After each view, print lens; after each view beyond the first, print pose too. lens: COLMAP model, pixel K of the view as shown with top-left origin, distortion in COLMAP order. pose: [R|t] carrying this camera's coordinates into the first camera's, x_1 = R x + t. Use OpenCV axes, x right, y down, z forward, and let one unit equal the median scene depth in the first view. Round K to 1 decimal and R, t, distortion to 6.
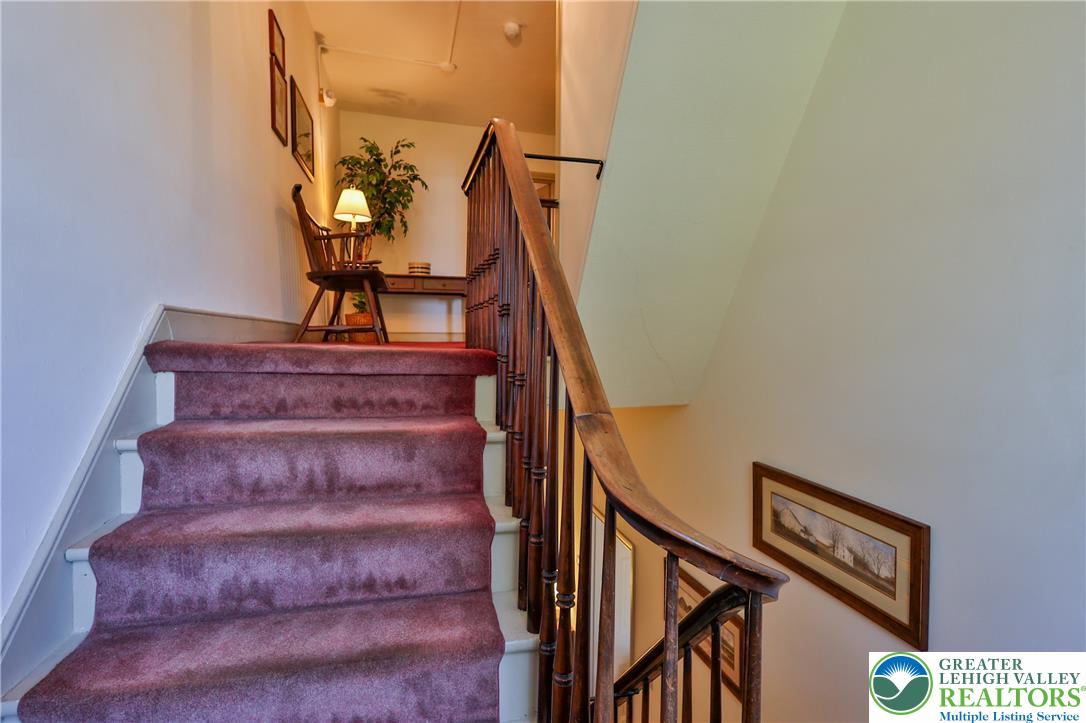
lens RADIAL K [[530.3, 0, 543.0], [0, 530.3, 361.5], [0, 0, 1]] dist [0.002264, 0.000777]
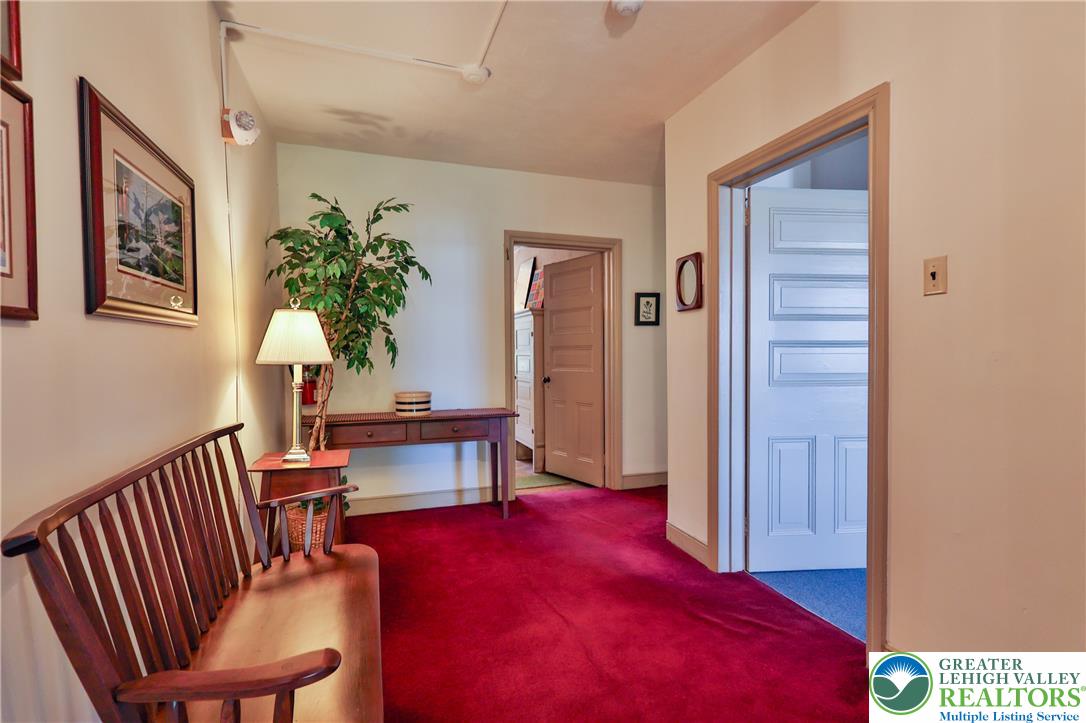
lens RADIAL K [[530.3, 0, 543.0], [0, 530.3, 361.5], [0, 0, 1]] dist [0.002264, 0.000777]
pose [[0.997318, -0.015865, 0.071453, -0.139661], [0.017595, 0.999565, -0.023658, -0.224756], [-0.071047, 0.024851, 0.997163, 0.420229]]
